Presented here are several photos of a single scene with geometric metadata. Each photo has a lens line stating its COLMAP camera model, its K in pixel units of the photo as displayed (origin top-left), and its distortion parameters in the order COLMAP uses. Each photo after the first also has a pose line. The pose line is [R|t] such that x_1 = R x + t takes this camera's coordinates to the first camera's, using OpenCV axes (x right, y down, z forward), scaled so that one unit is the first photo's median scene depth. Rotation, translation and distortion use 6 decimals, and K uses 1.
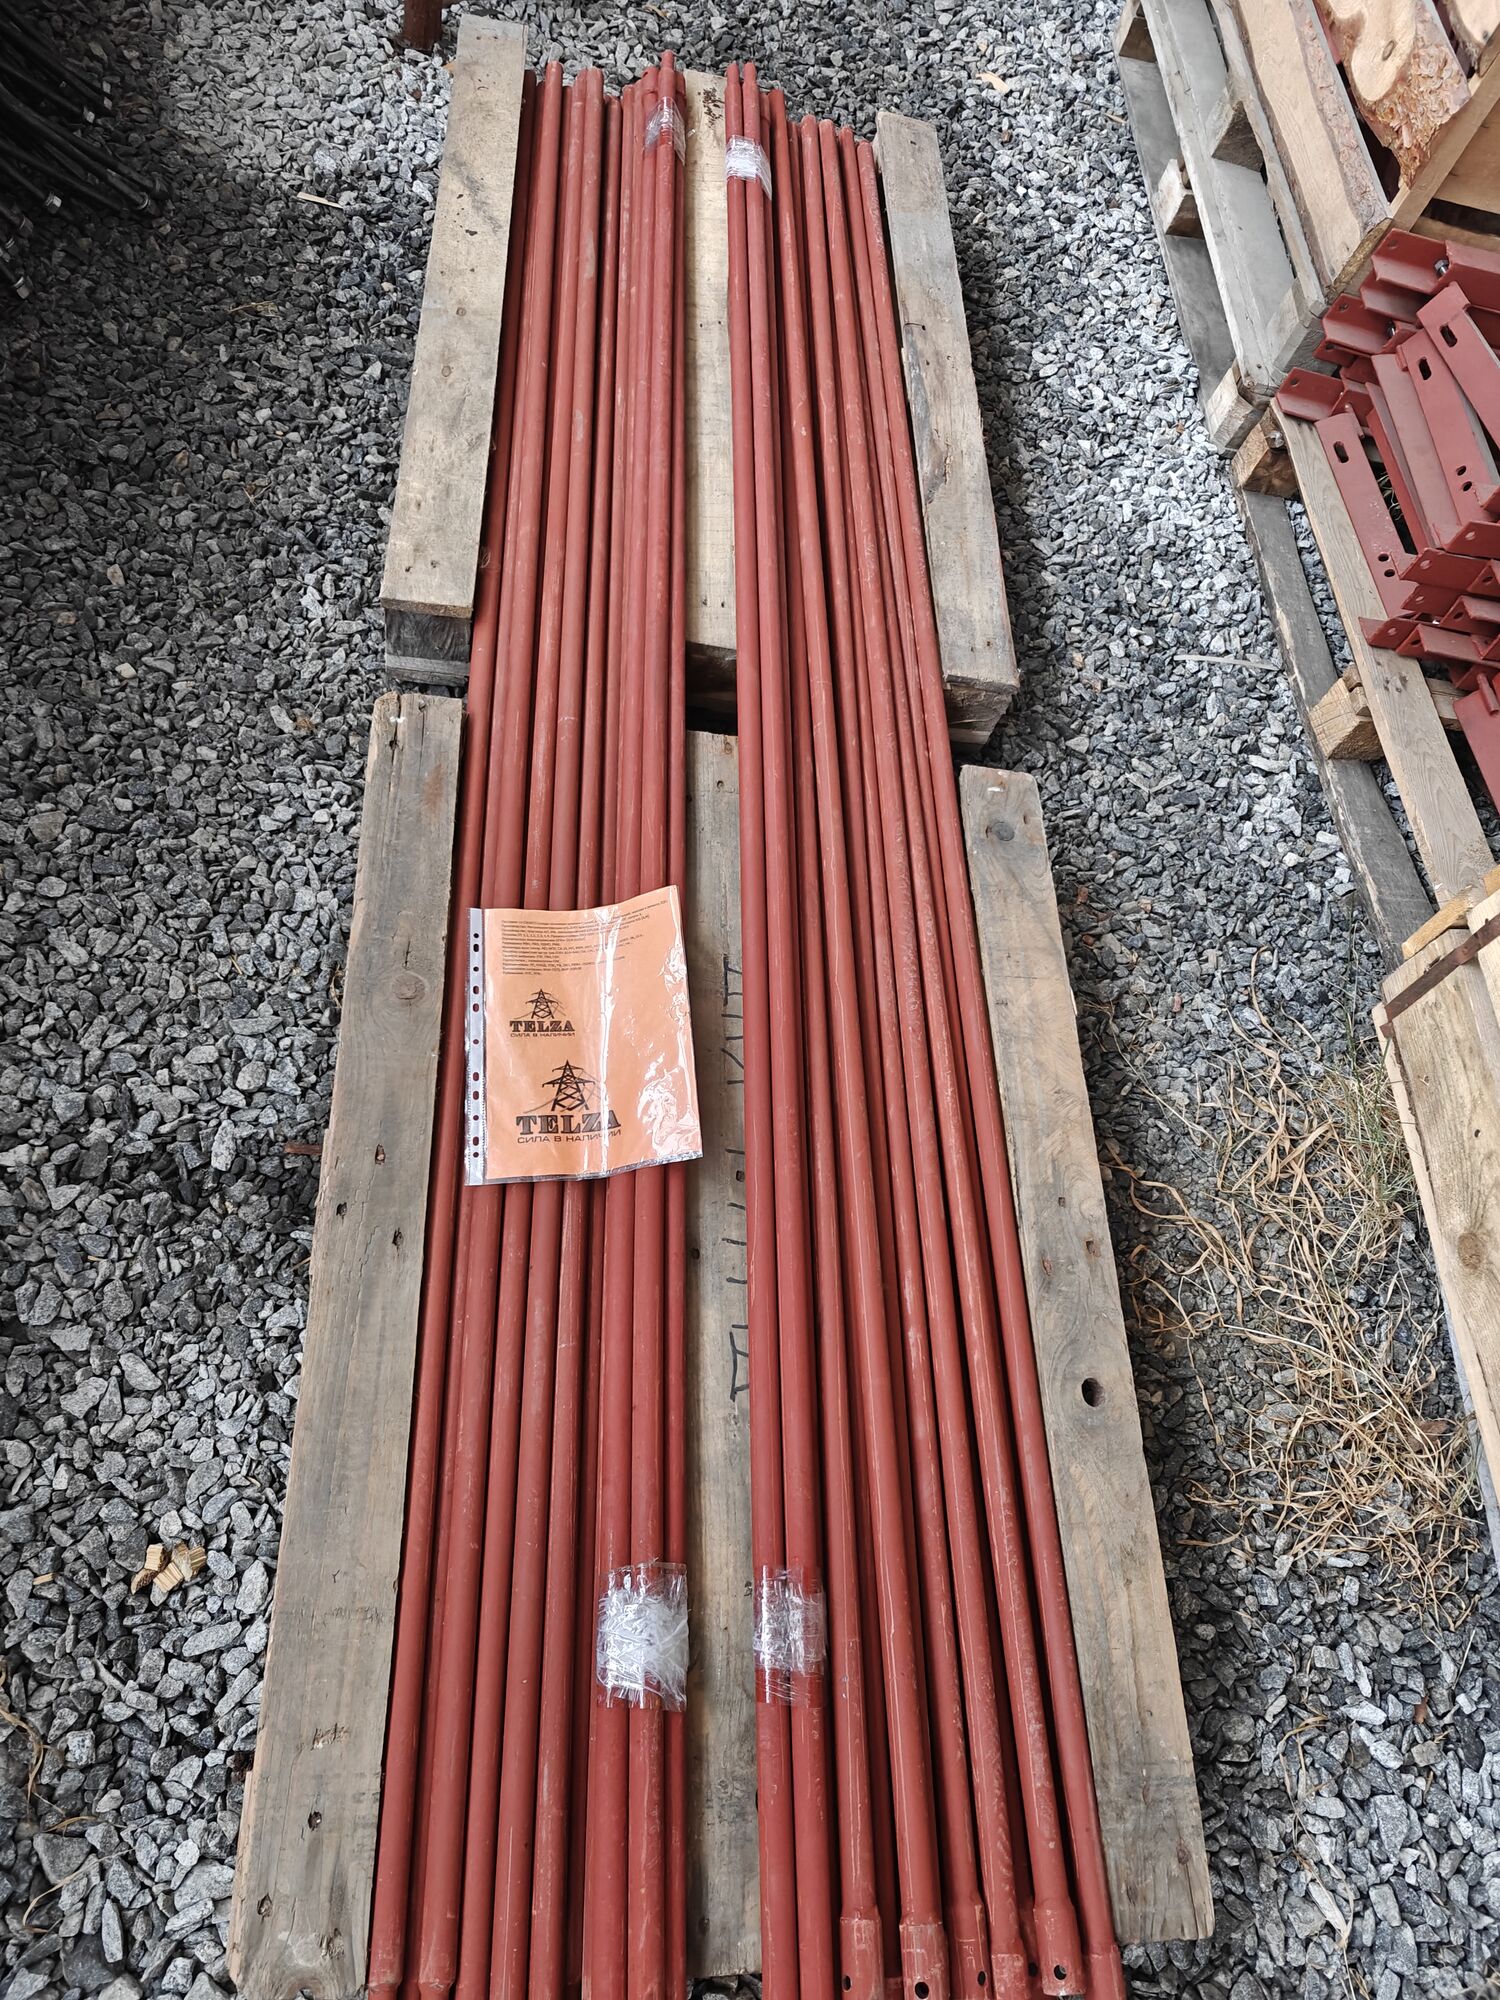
lens RADIAL K [[1352.0, 0, 750.0], [0, 1352.0, 1000.0], [0, 0, 1]] dist [0.009106, -0.002407]
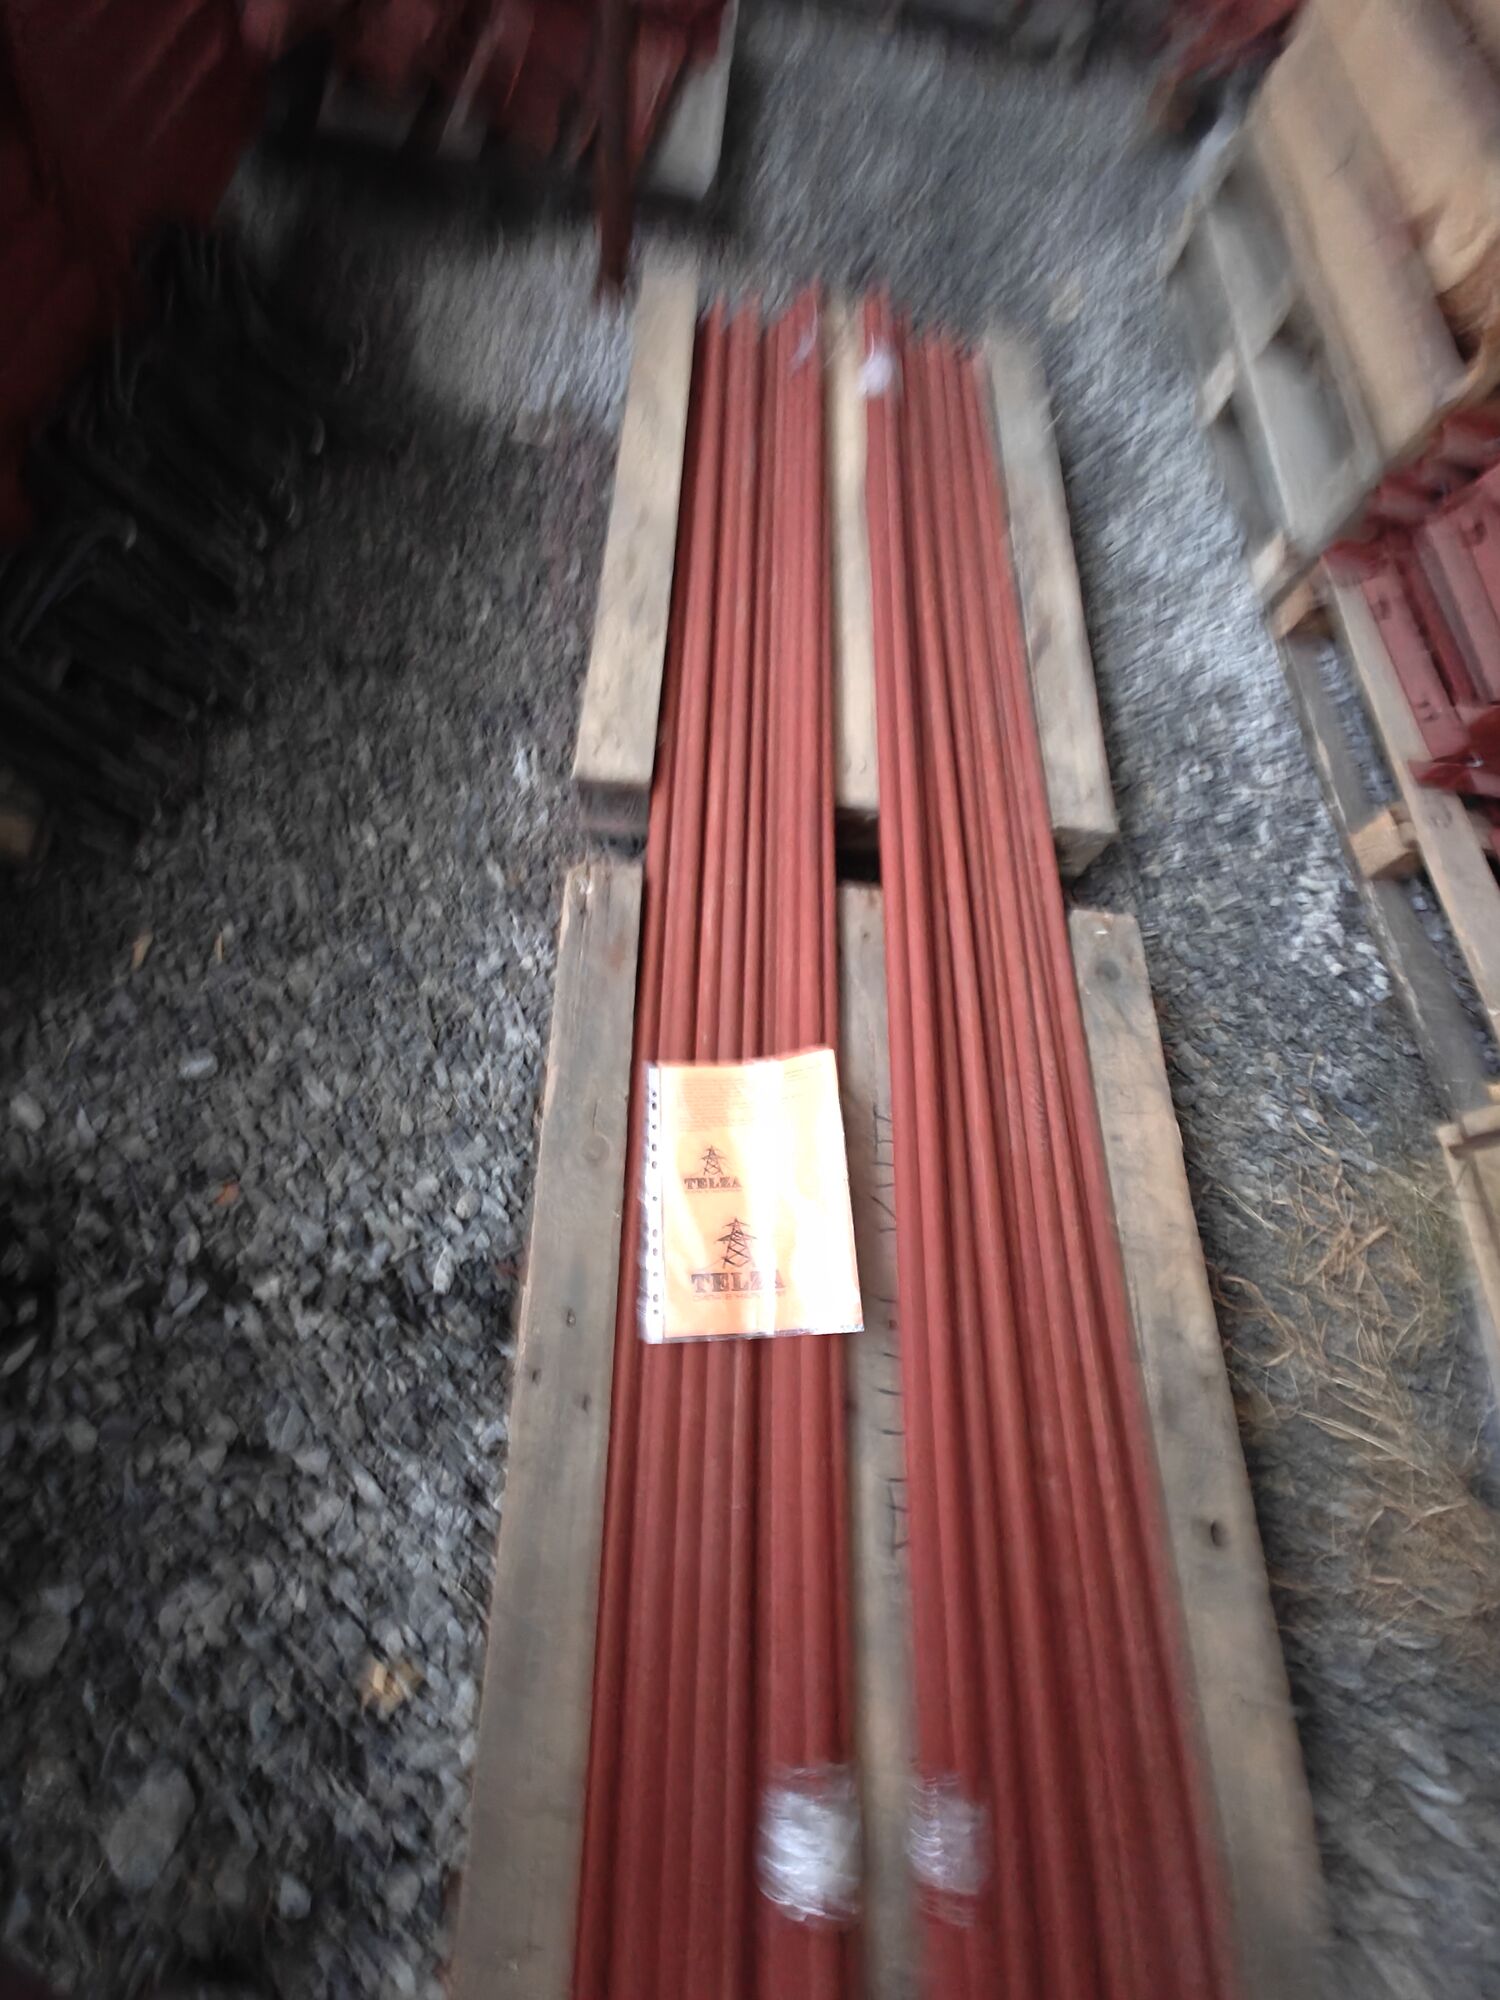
lens RADIAL K [[801.2, 0, 750.0], [0, 801.2, 1000.0], [0, 0, 1]] dist [-0.004041, -0.000049]
pose [[0.995845, 0.009711, -0.090543, -0.056763], [-0.002075, 0.996459, 0.084054, -0.163719], [0.091038, -0.083517, 0.992339, 0.314811]]
